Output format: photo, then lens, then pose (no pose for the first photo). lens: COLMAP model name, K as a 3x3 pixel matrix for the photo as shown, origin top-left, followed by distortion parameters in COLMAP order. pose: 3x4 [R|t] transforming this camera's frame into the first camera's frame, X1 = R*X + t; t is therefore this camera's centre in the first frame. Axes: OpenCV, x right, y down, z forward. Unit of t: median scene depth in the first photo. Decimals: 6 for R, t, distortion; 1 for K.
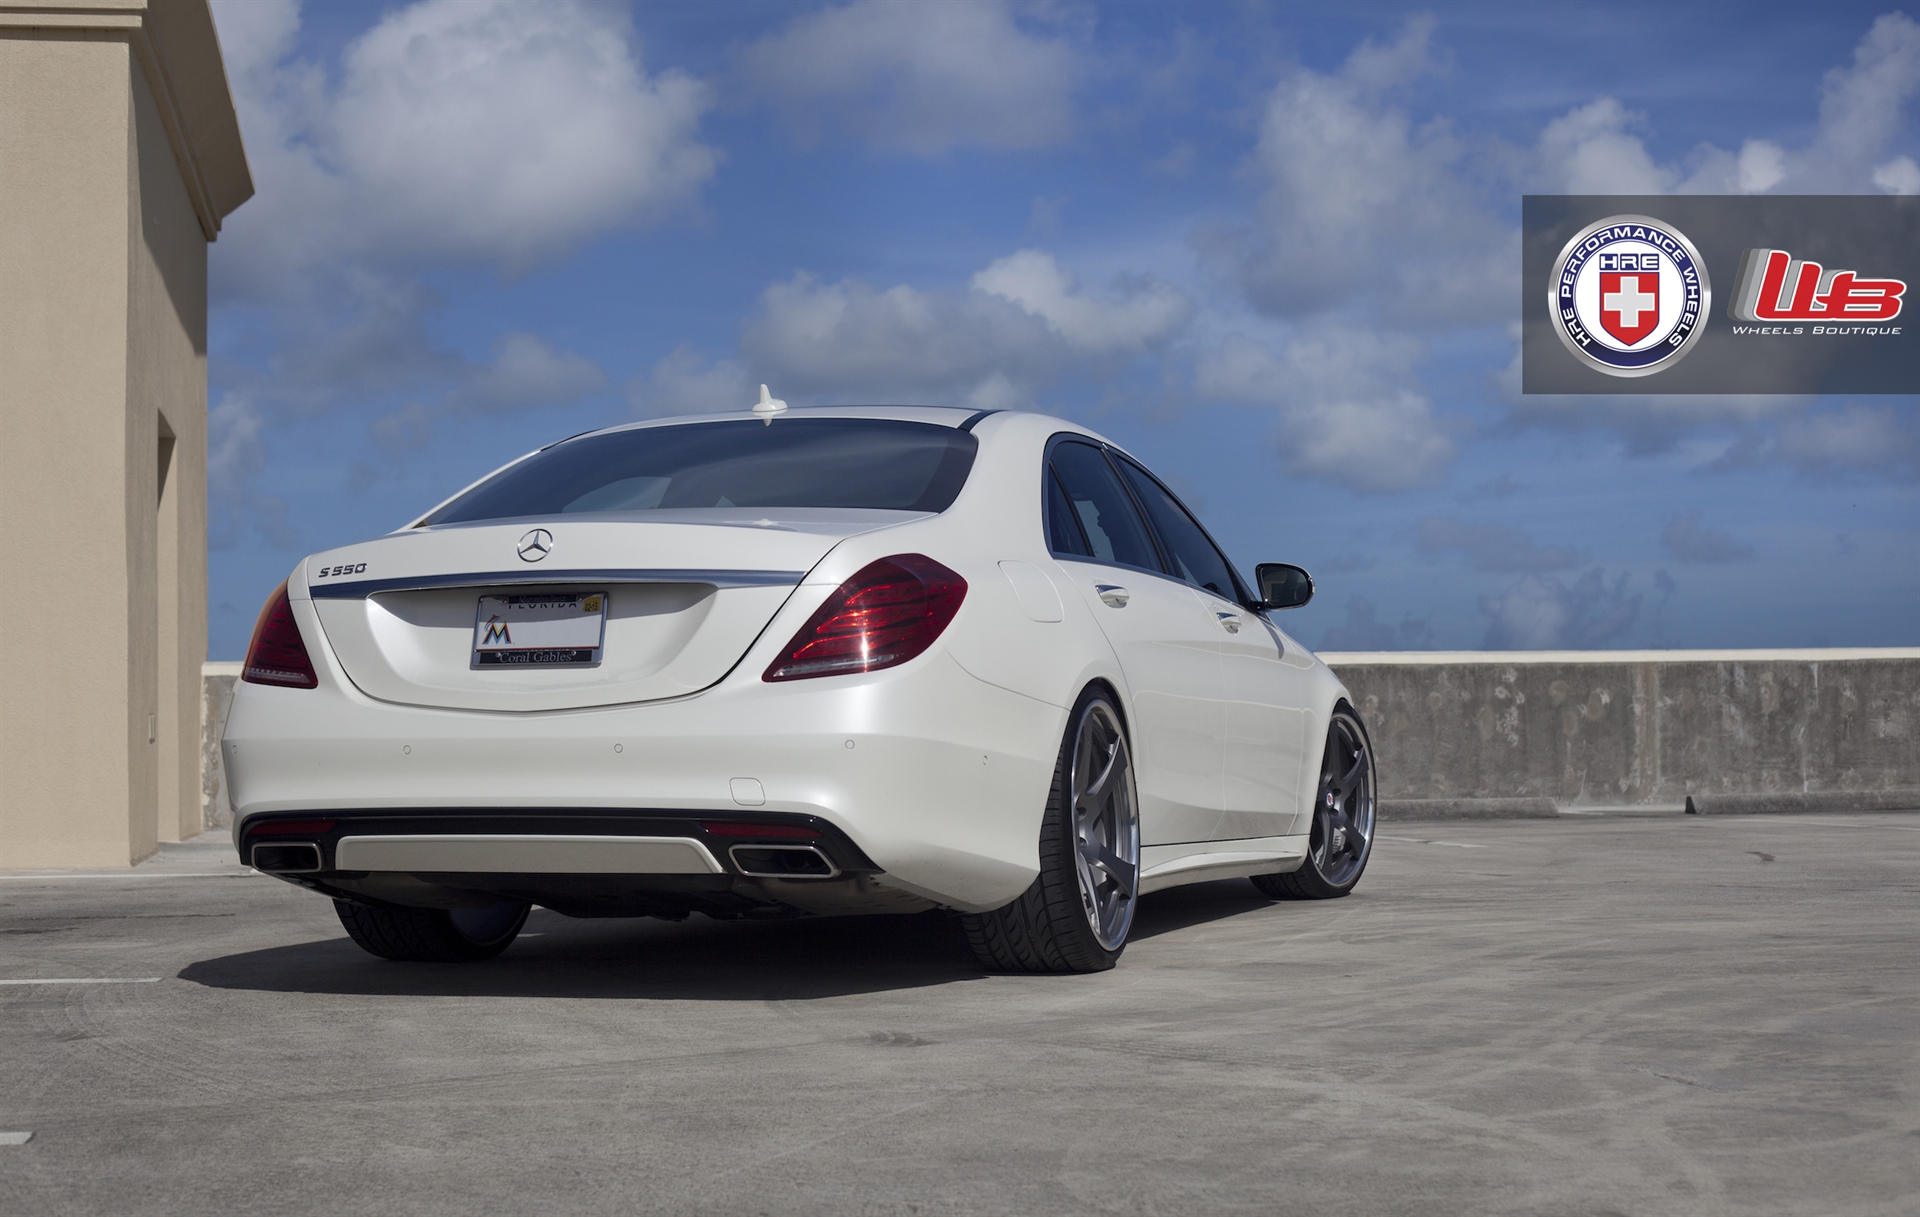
lens RADIAL K [[3409.5, 0, 958.2], [0, 3409.5, 609.8], [0, 0, 1]] dist [-0.081215, 0.000000]
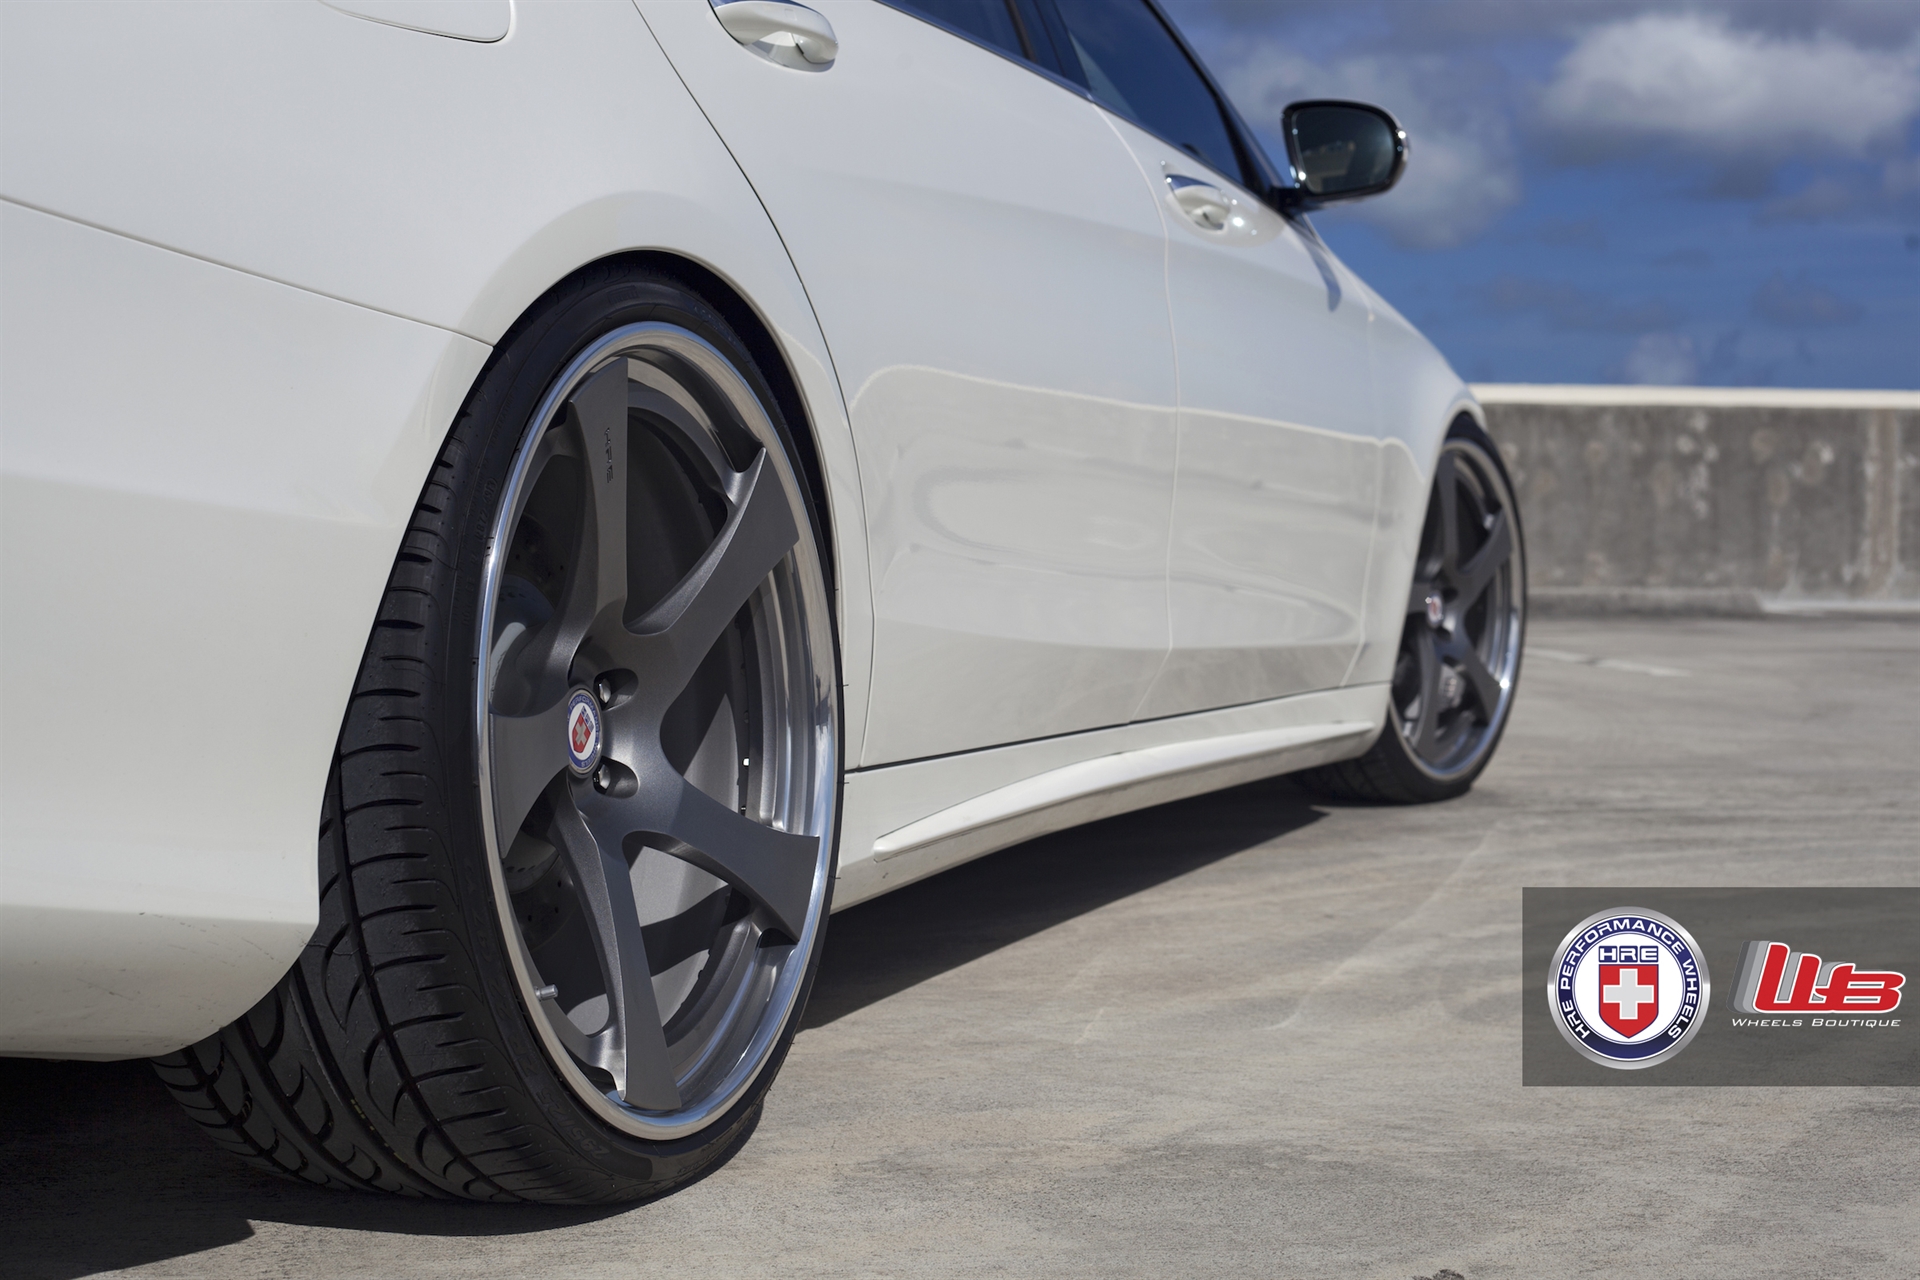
lens RADIAL K [[3398.6, 0, 960.6], [0, 3398.6, 637.8], [0, 0, 1]] dist [-0.050378, 0.000000]
pose [[0.999170, 0.019578, -0.035709, 0.041466], [-0.016744, 0.996813, 0.078000, 0.015773], [0.037122, -0.077338, 0.996314, 0.360777]]
